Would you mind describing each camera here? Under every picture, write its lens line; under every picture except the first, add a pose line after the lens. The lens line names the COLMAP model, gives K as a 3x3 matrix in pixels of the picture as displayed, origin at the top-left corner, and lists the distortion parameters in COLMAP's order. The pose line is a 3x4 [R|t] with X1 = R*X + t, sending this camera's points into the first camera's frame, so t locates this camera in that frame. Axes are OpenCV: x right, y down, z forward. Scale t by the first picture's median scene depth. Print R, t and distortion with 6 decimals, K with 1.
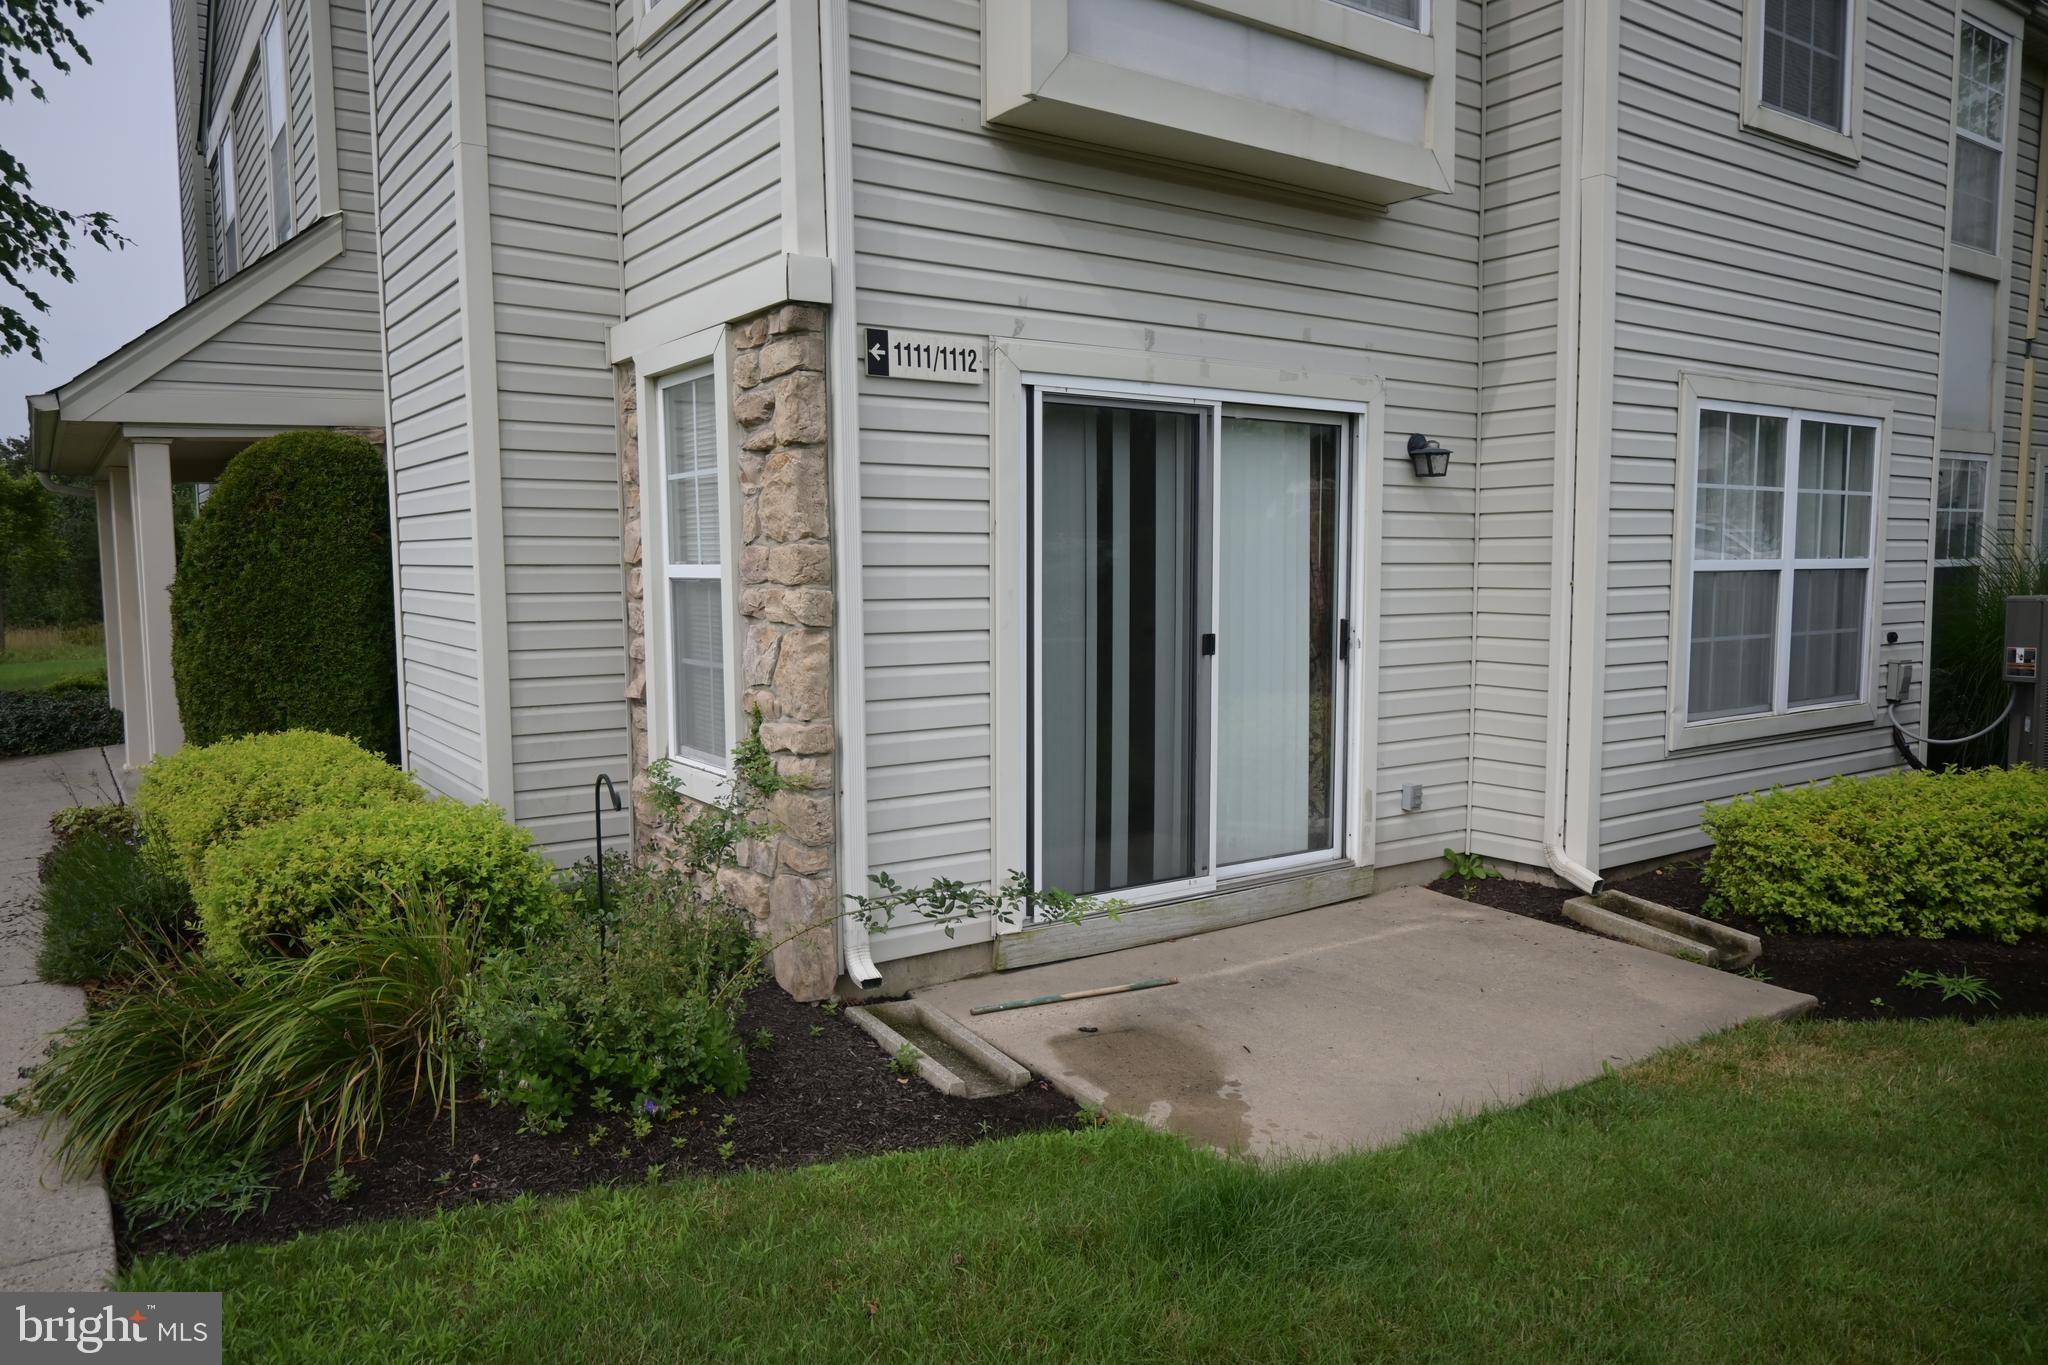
lens RADIAL K [[1390.4, 0, 1026.1], [0, 1390.4, 682.7], [0, 0, 1]] dist [-0.005000, 0.000099]
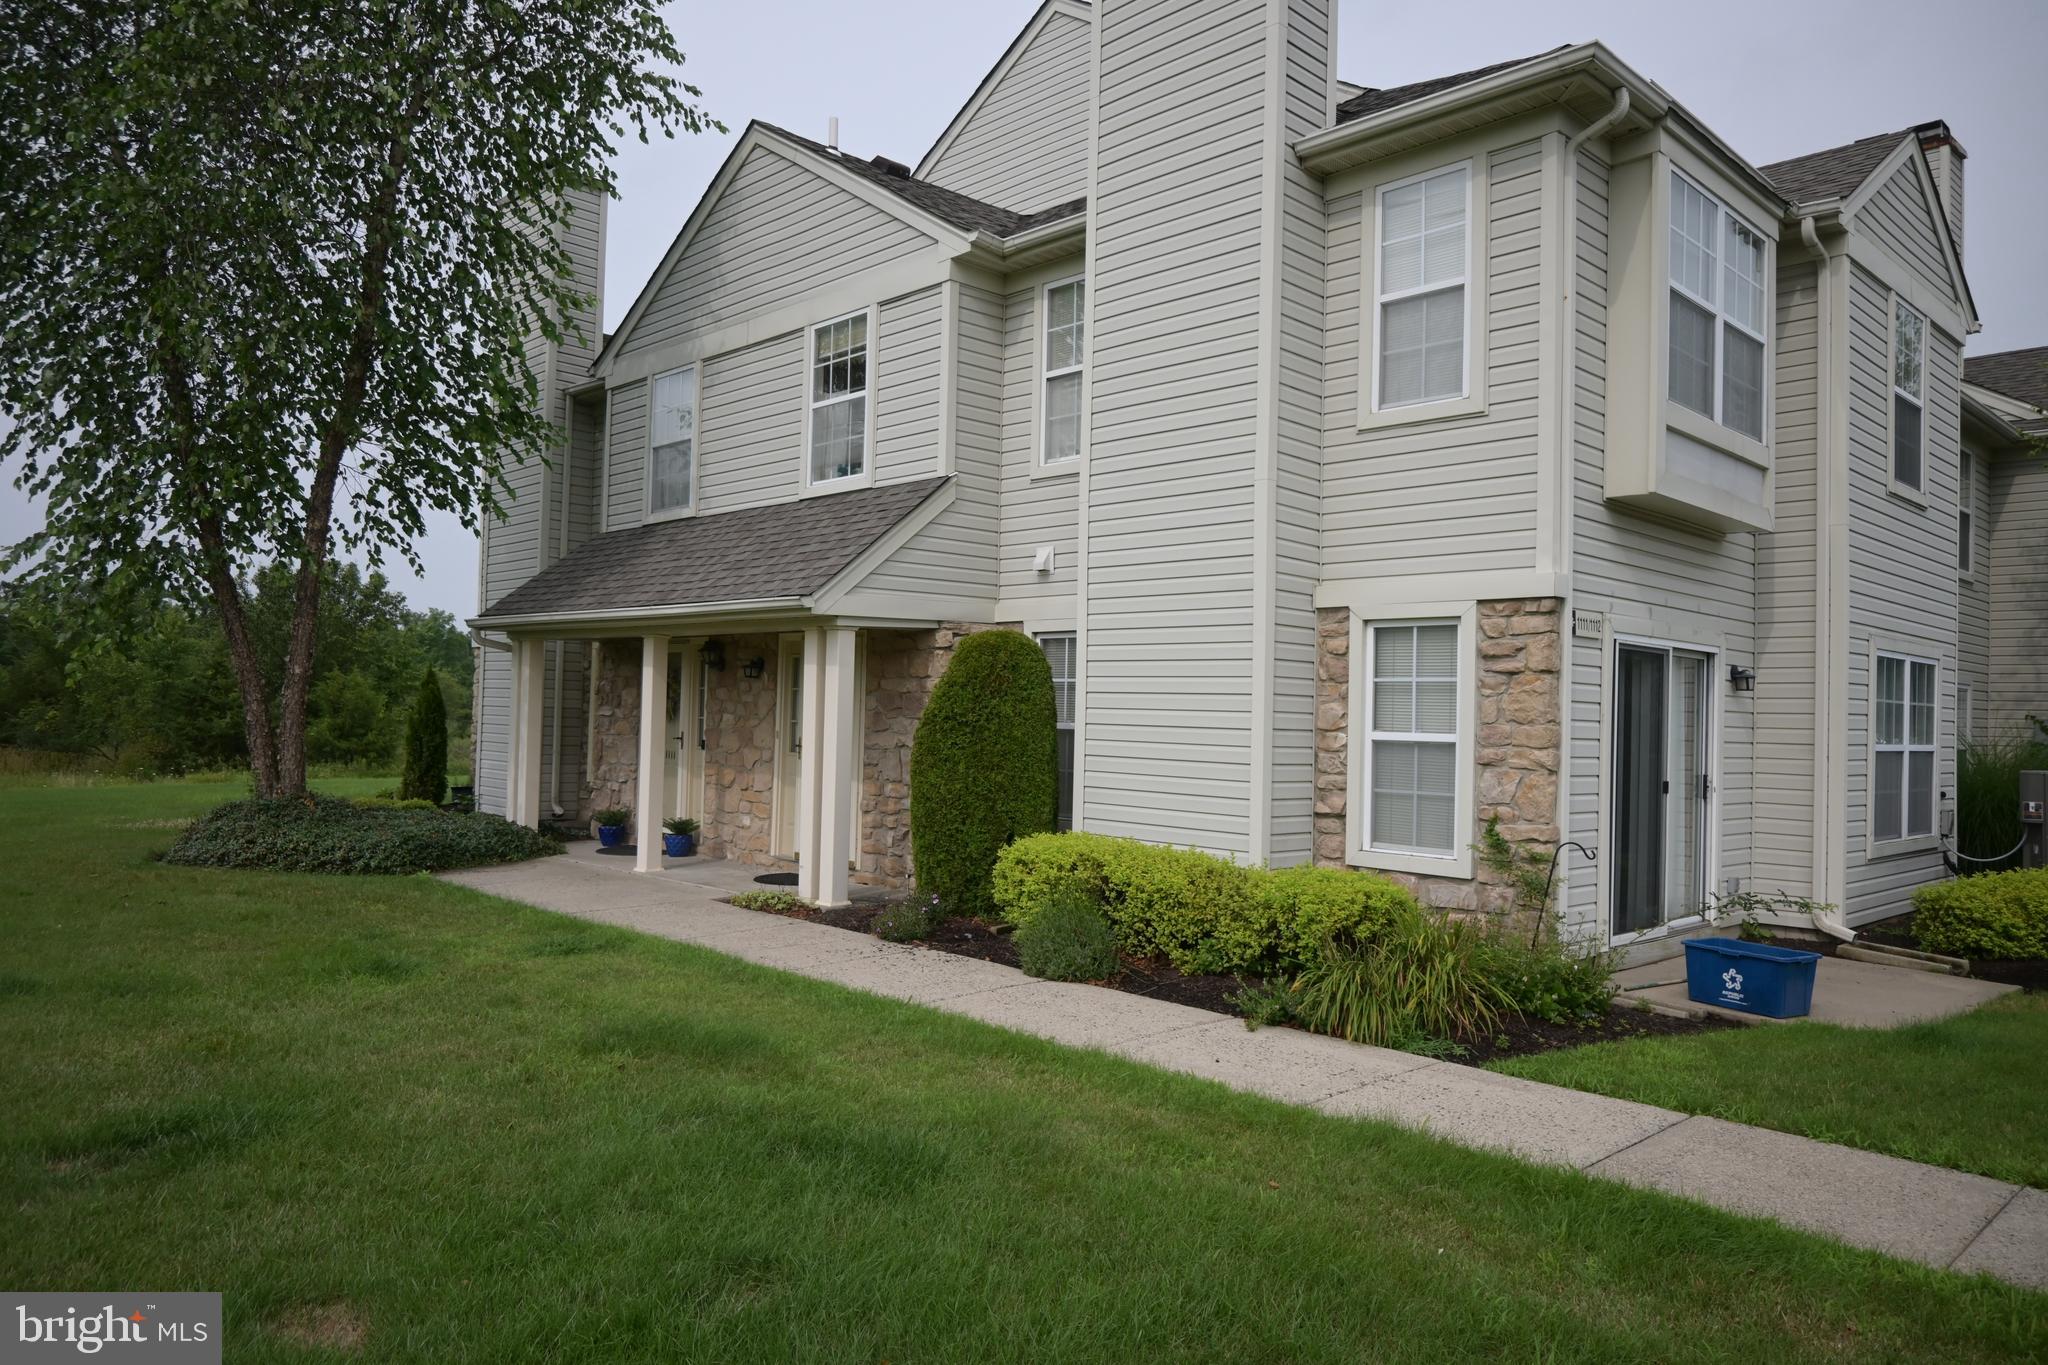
lens RADIAL K [[1390.4, 0, 1020.2], [0, 1390.4, 684.7], [0, 0, 1]] dist [-0.005000, 0.000099]
pose [[0.987660, 0.034604, 0.152744, -0.922953], [-0.017767, 0.993745, -0.110249, 0.049544], [-0.155604, 0.106174, 0.982097, -0.568530]]
